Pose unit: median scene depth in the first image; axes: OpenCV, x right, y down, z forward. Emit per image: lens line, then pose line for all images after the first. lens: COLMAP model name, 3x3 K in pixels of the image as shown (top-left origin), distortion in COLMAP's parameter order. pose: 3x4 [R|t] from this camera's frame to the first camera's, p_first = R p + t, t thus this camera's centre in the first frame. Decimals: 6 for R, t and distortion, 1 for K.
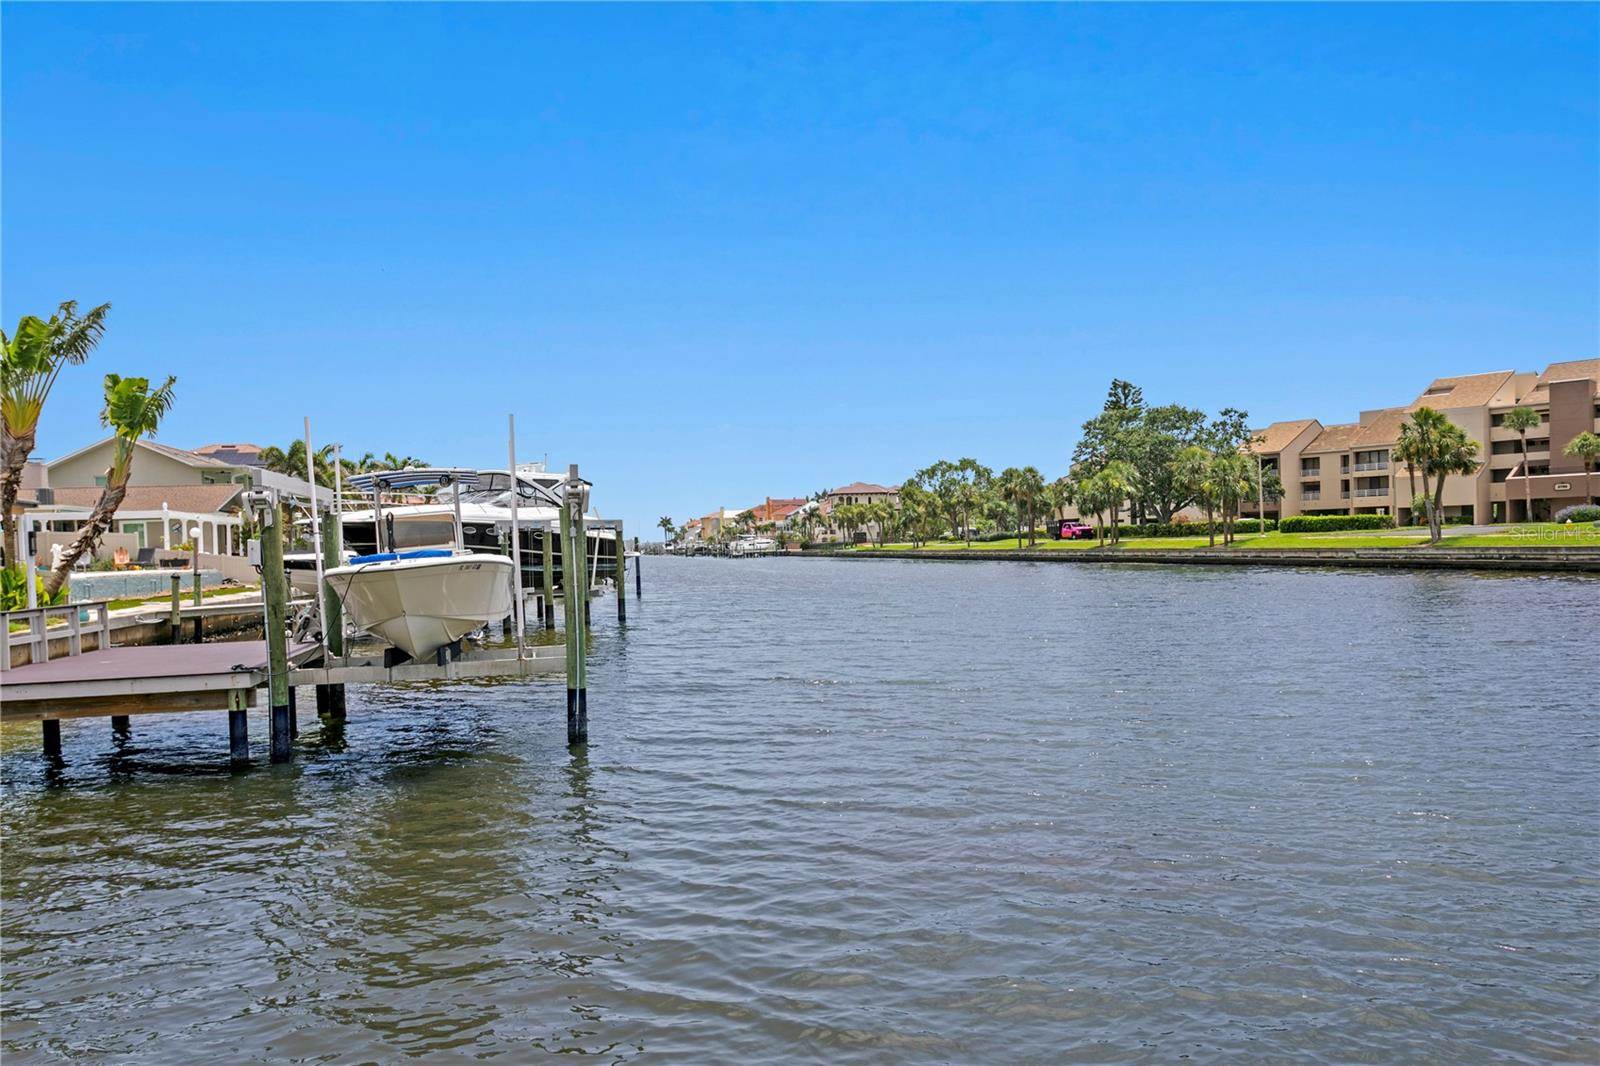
lens RADIAL K [[1136.8, 0, 774.6], [0, 1136.8, 579.0], [0, 0, 1]] dist [0.004919, 0.006355]
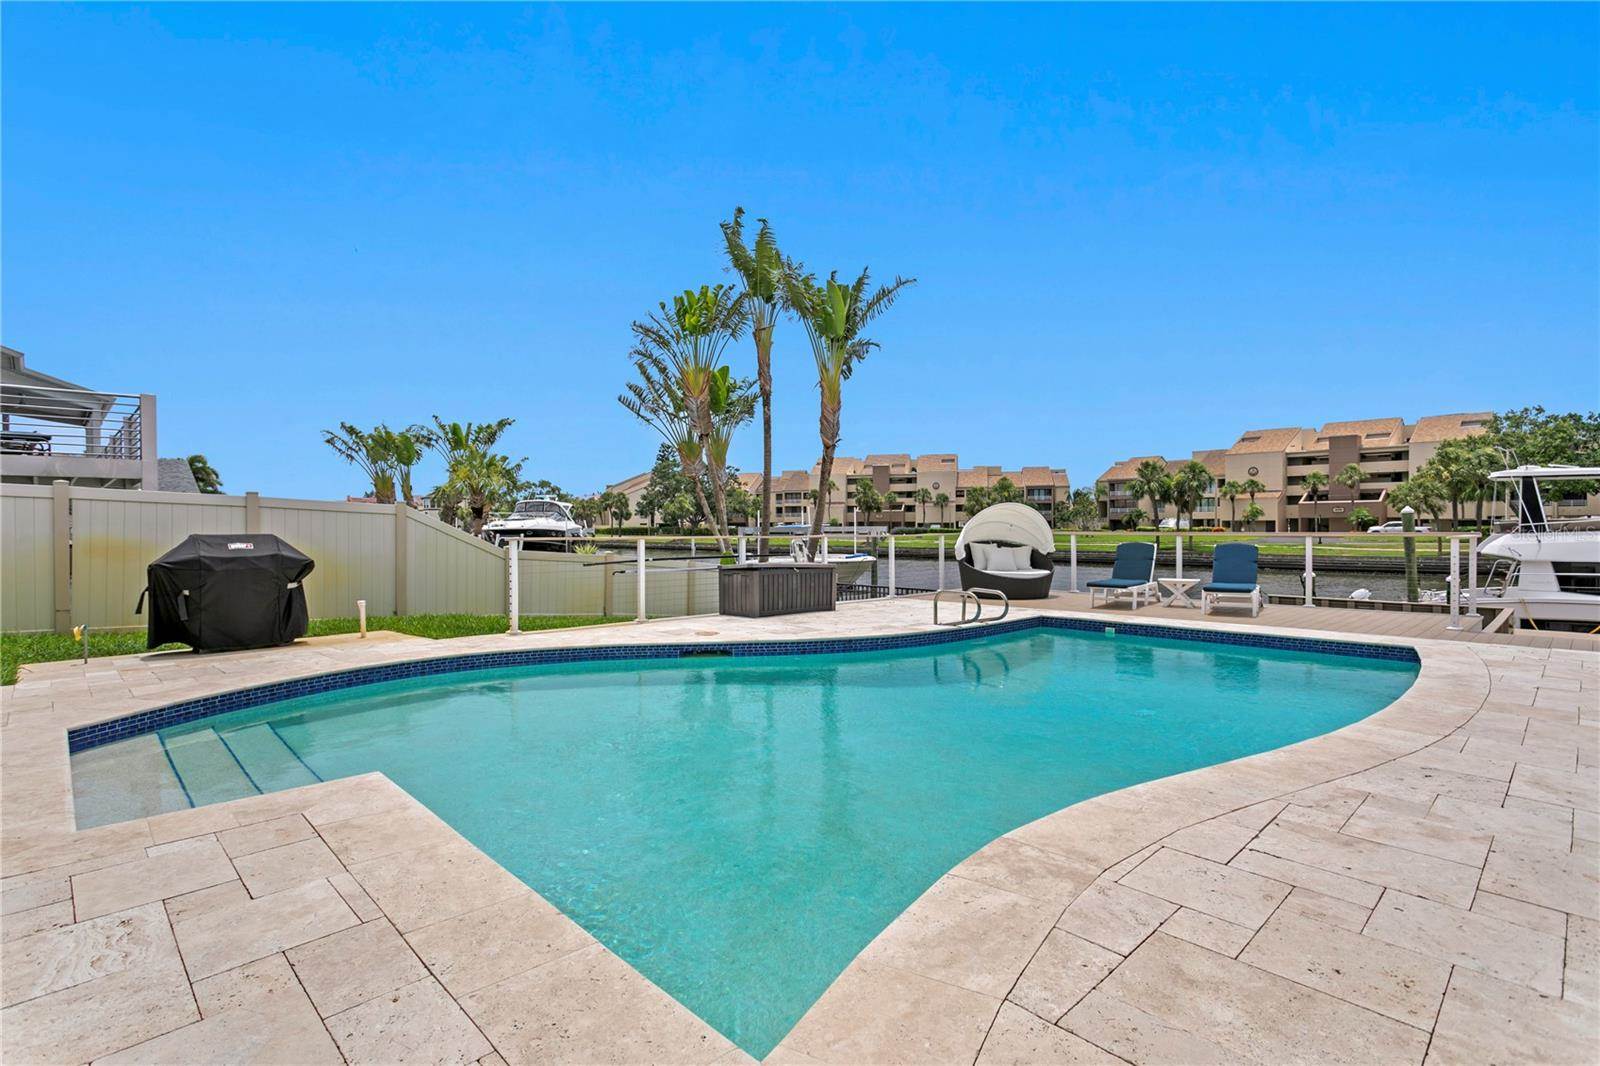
lens RADIAL K [[778.6, 0, 784.8], [0, 778.6, 538.9], [0, 0, 1]] dist [-0.010663, 0.005899]
pose [[0.837111, 0.018977, 0.546704, -0.206694], [-0.005420, 0.999637, -0.026400, -0.001073], [-0.547006, 0.019137, 0.836910, -0.083477]]
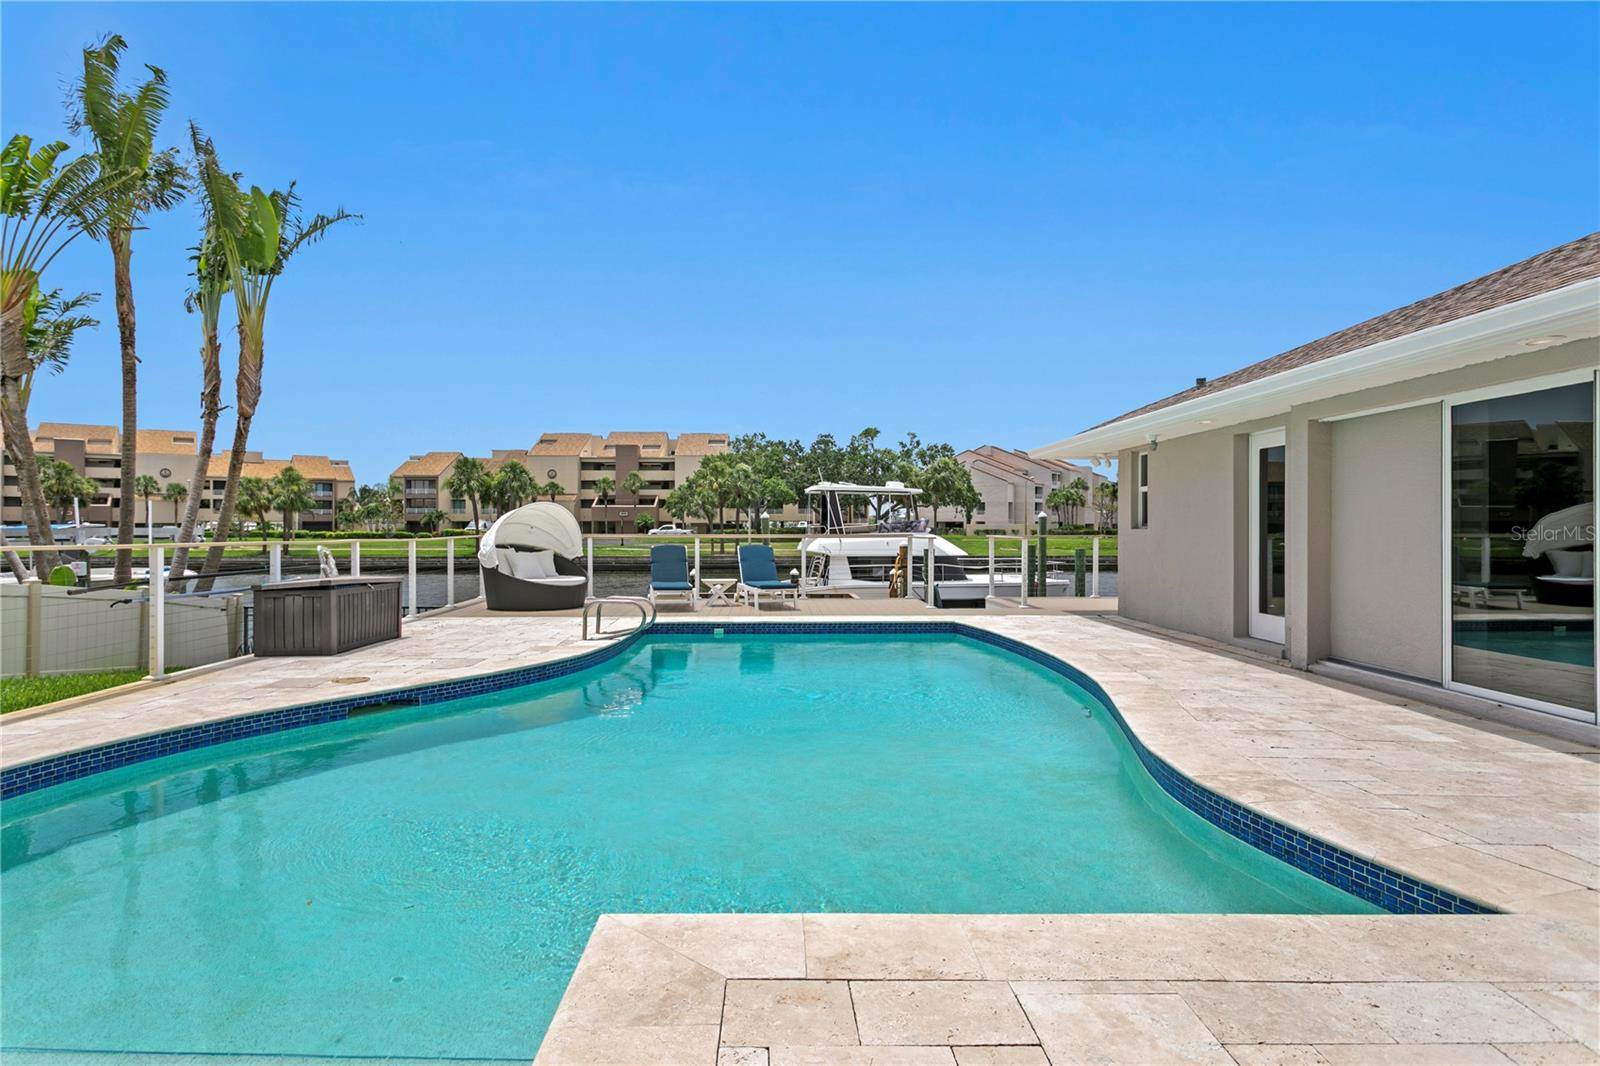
lens RADIAL K [[882.1, 0, 778.9], [0, 882.1, 530.9], [0, 0, 1]] dist [0.002746, 0.001453]
pose [[0.168344, 0.026920, 0.985361, -0.224959], [0.024646, 0.999200, -0.031508, -0.001355], [-0.985420, 0.029589, 0.167546, -0.056275]]
